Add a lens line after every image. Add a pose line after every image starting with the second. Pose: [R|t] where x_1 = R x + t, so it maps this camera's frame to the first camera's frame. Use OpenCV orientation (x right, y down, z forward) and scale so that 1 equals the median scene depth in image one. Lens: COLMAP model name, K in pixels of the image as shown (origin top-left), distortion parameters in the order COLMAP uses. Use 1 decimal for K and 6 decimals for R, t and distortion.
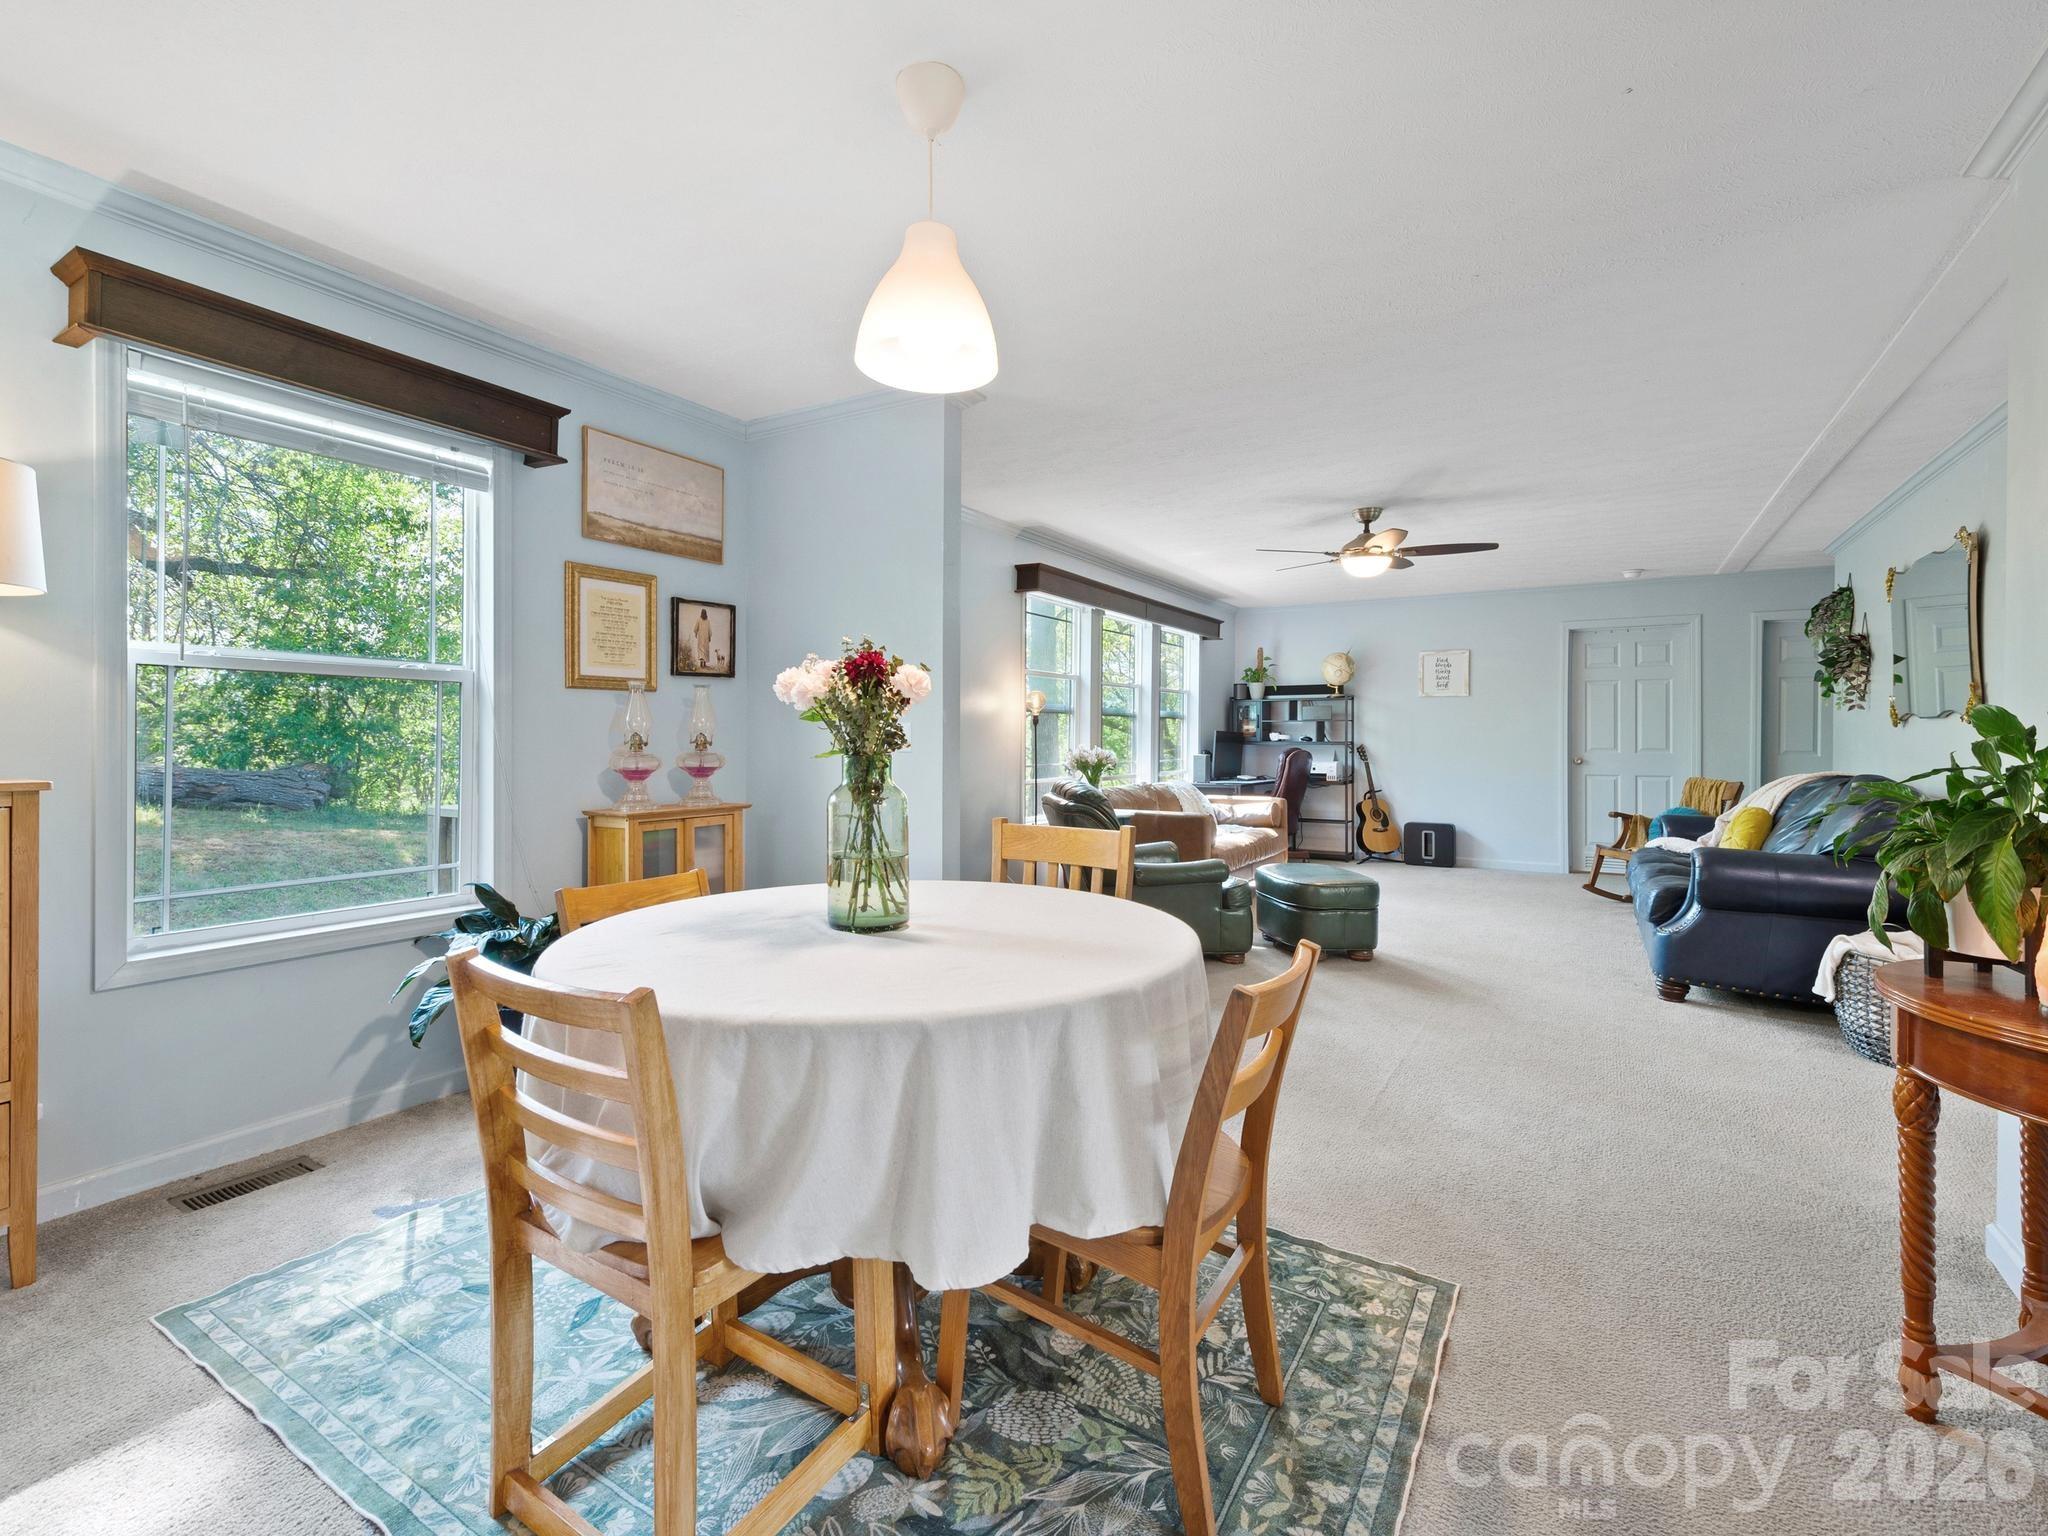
lens RADIAL K [[931.8, 0, 1012.2], [0, 931.8, 744.3], [0, 0, 1]] dist [0.002662, -0.000078]
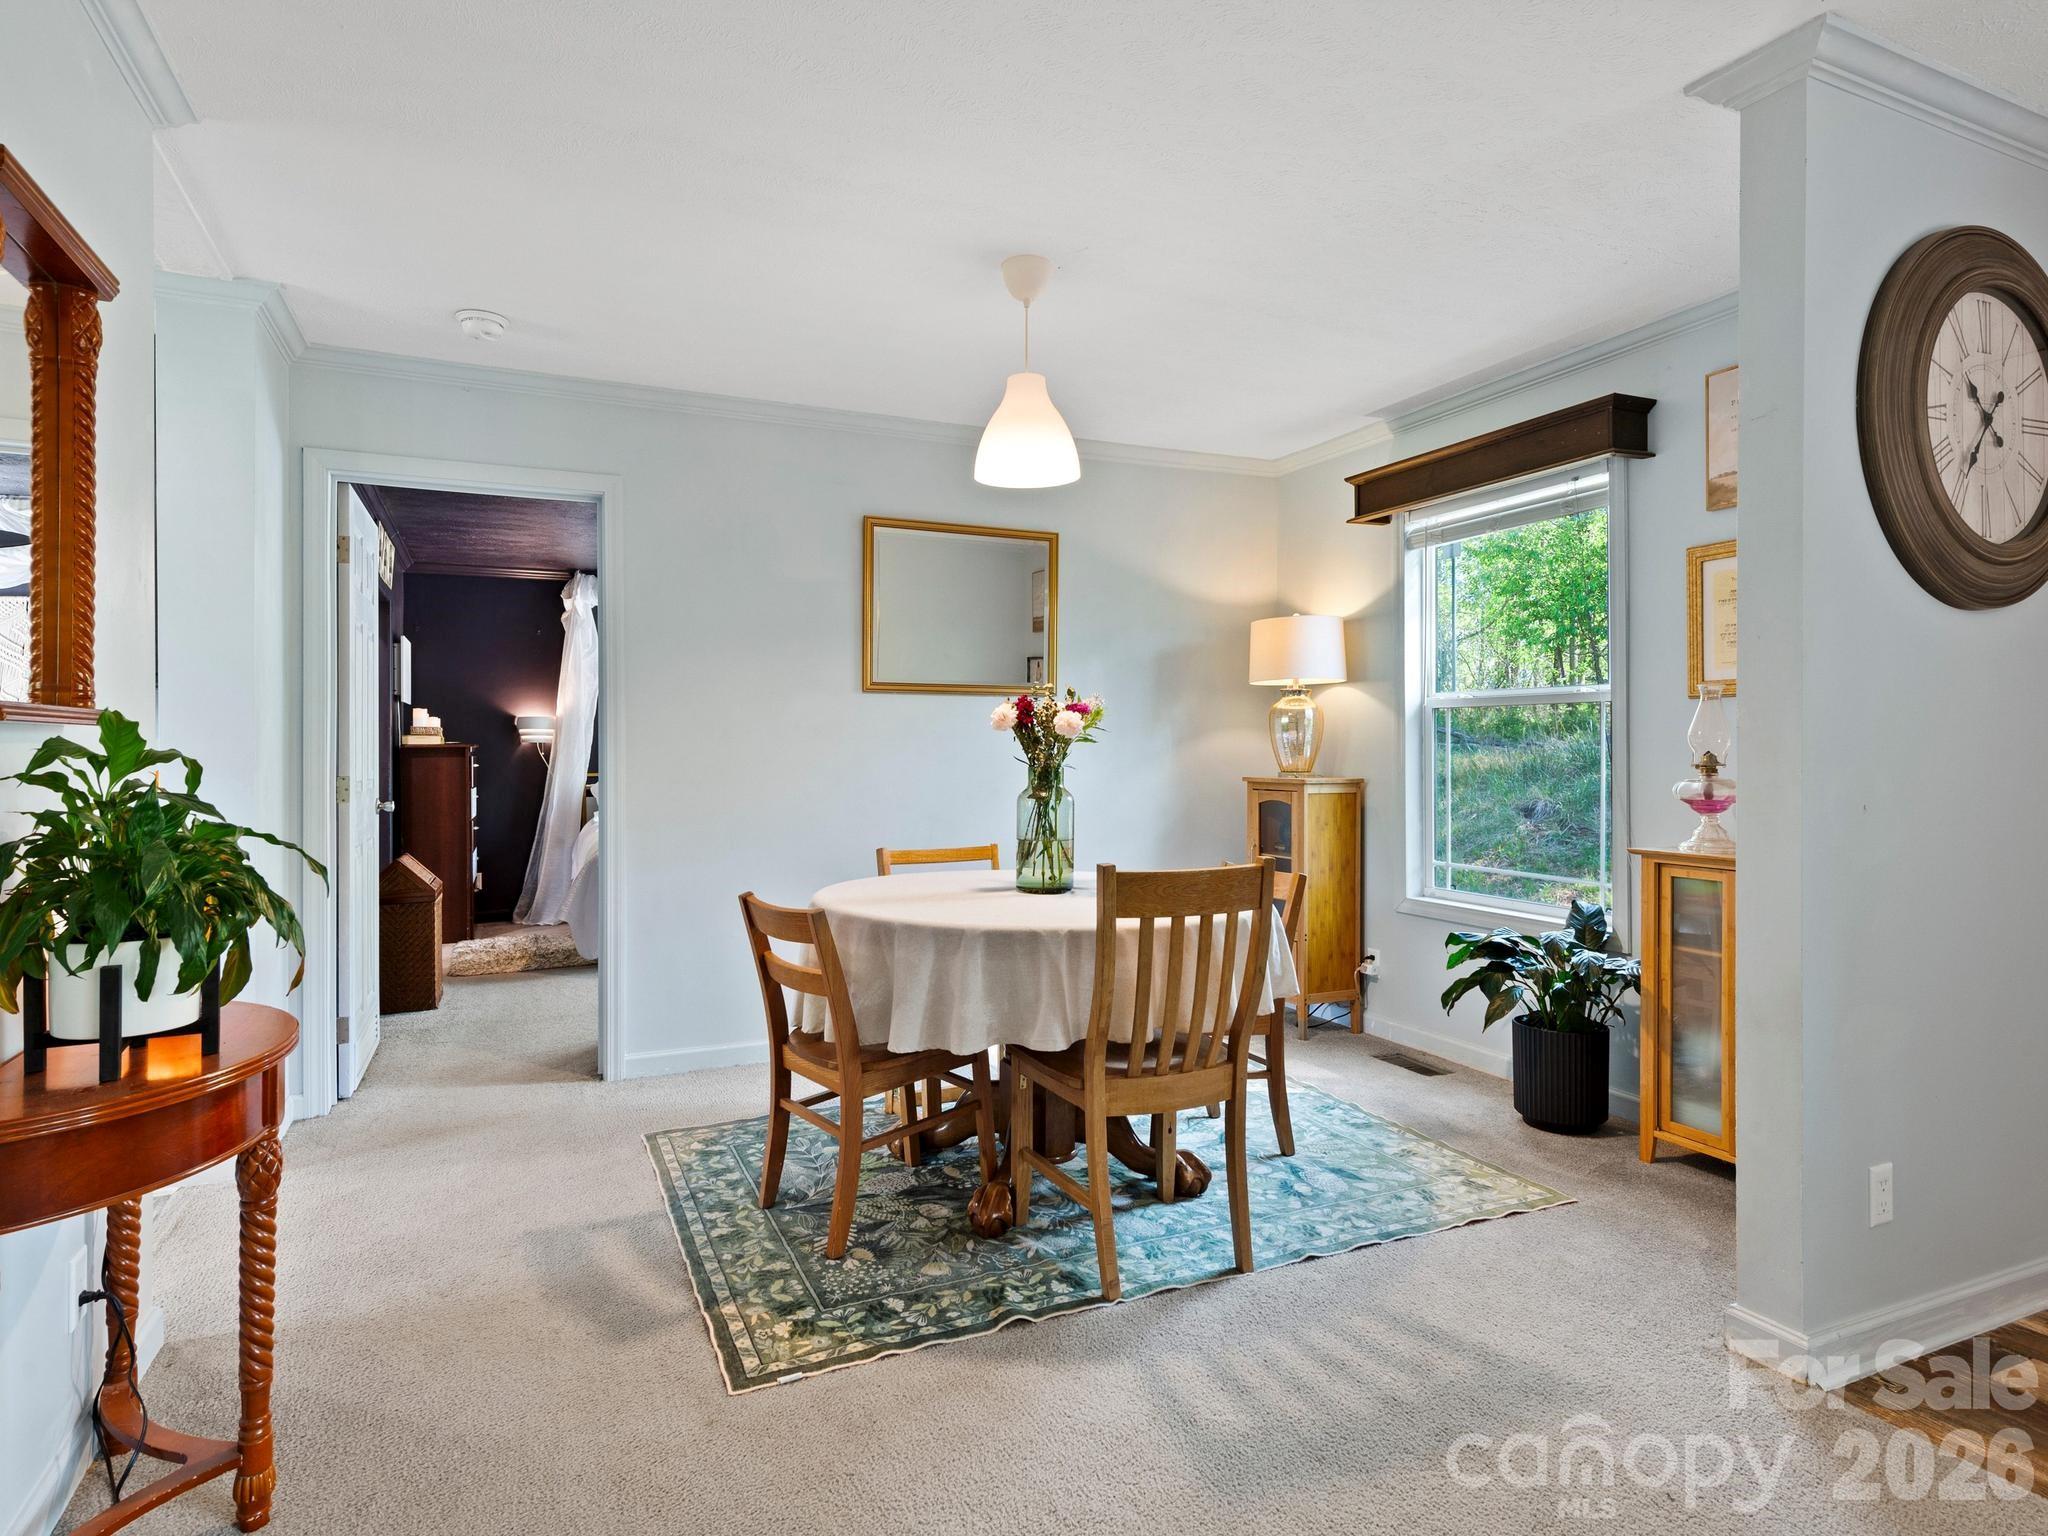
lens RADIAL K [[1120.2, 0, 1024.0], [0, 1120.2, 768.0], [0, 0, 1]] dist [0.000882, -0.000500]
pose [[-0.551854, 0.012891, -0.833841, 0.312060], [-0.006613, 0.999781, 0.019833, -0.005720], [0.833915, 0.016459, -0.551648, 0.470593]]
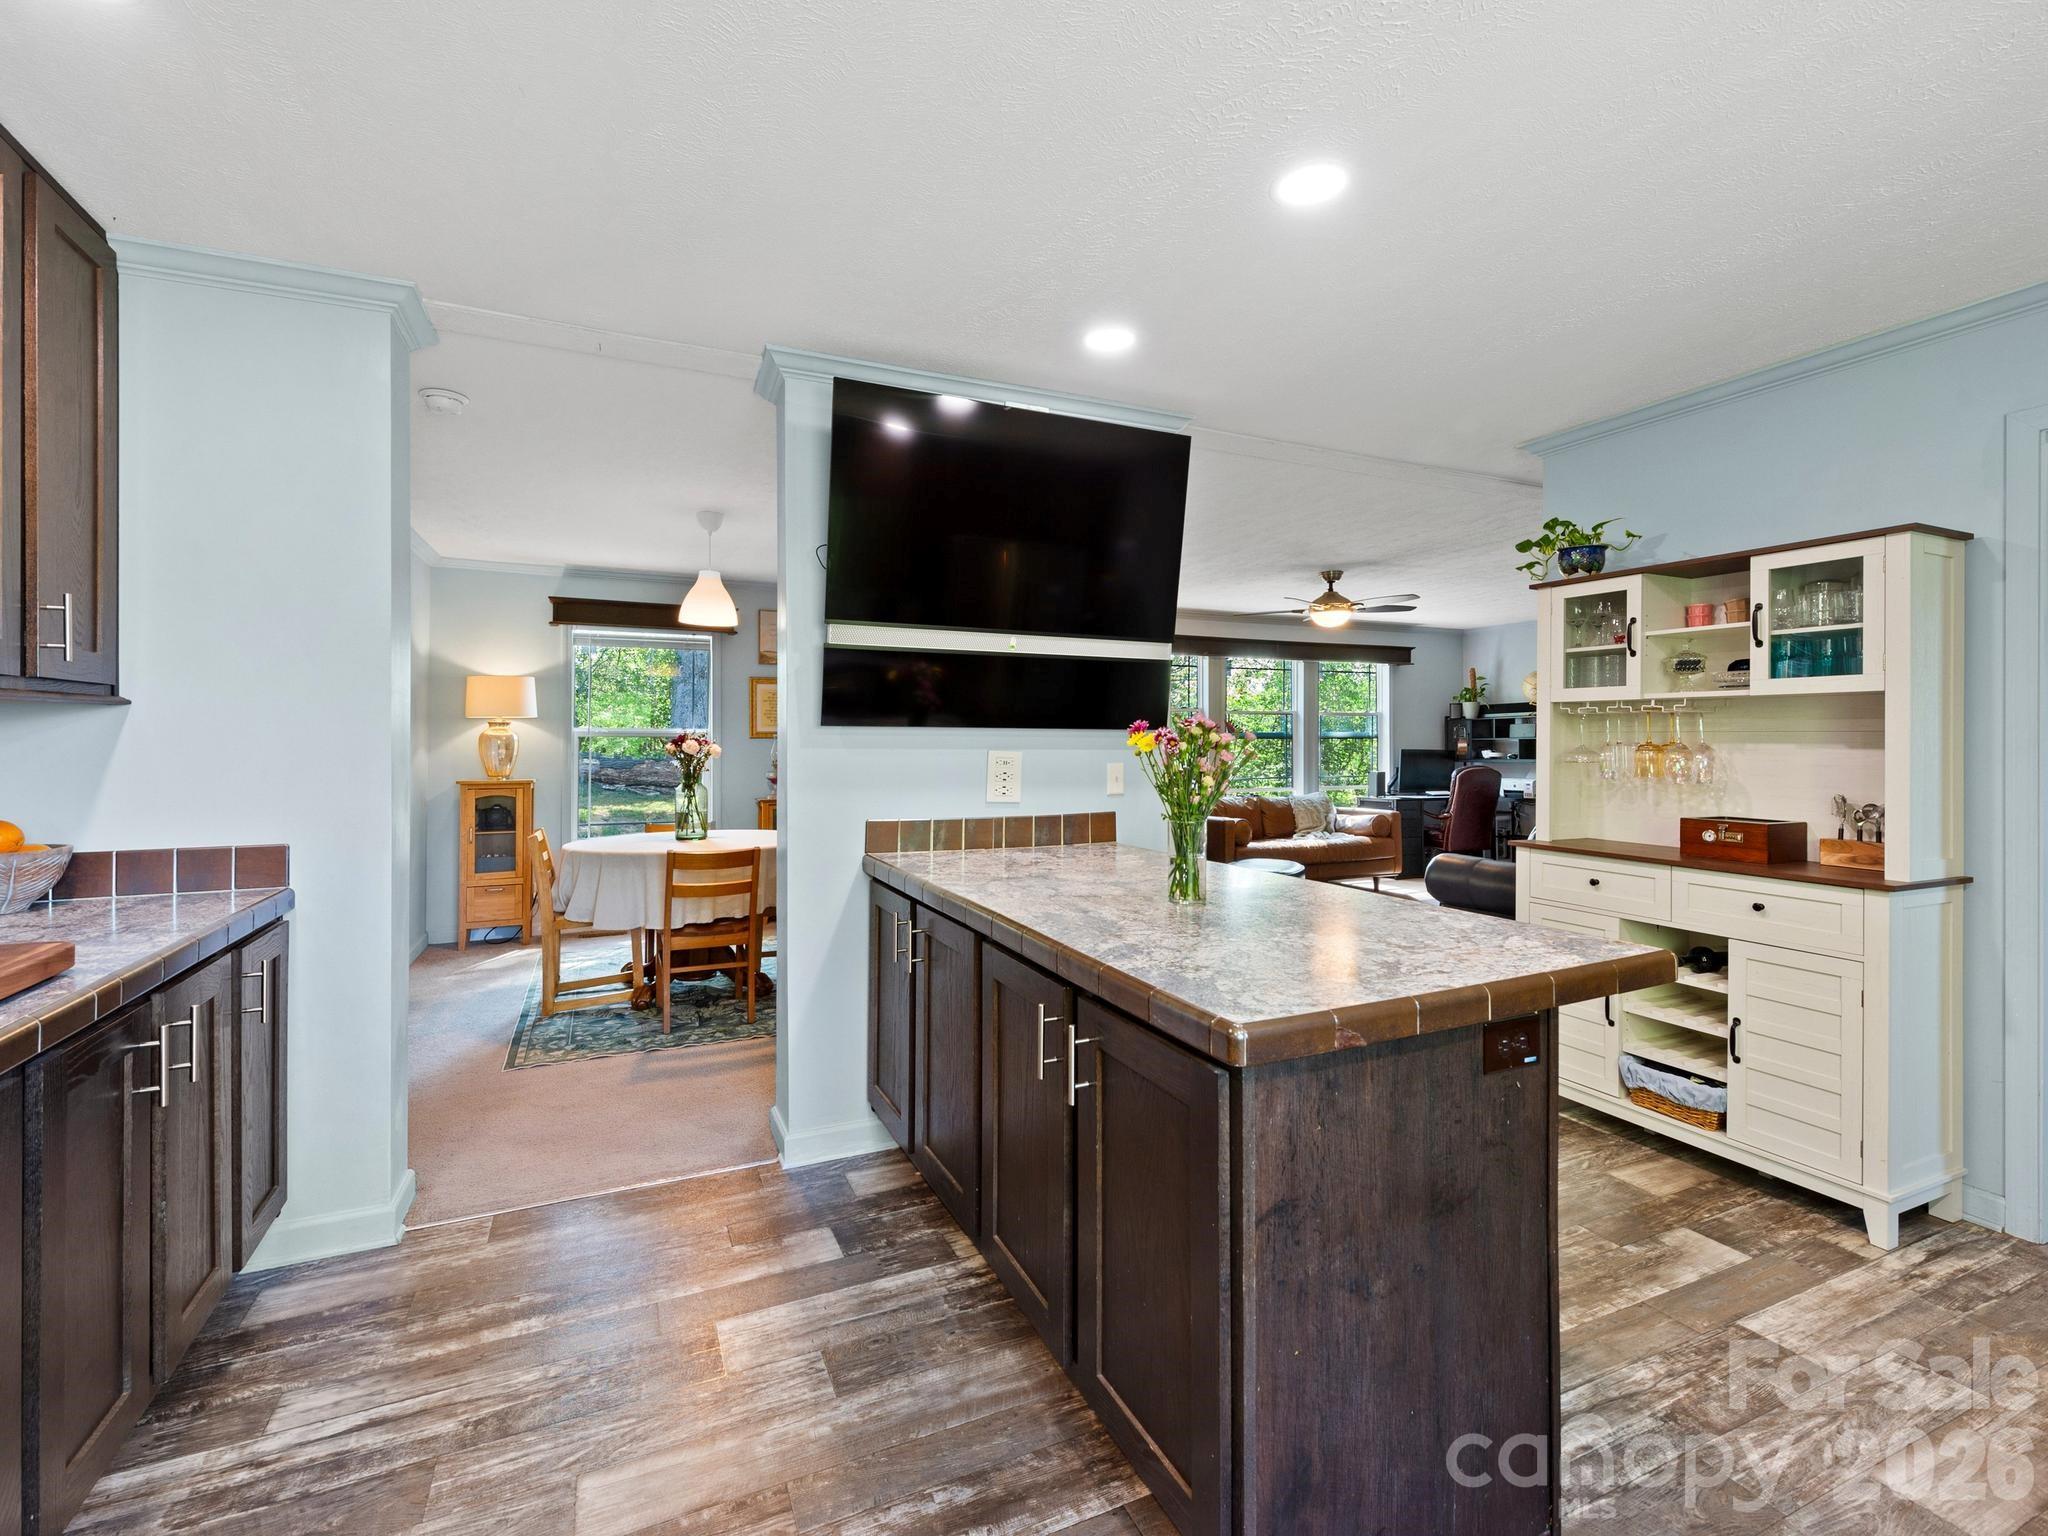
lens RADIAL K [[931.8, 0, 1012.2], [0, 931.8, 744.3], [0, 0, 1]] dist [0.002662, -0.000078]
pose [[0.826048, -0.006127, -0.563566, 0.516052], [0.000883, 0.999954, -0.009577, -0.012237], [0.563599, 0.007413, 0.826015, -0.165457]]
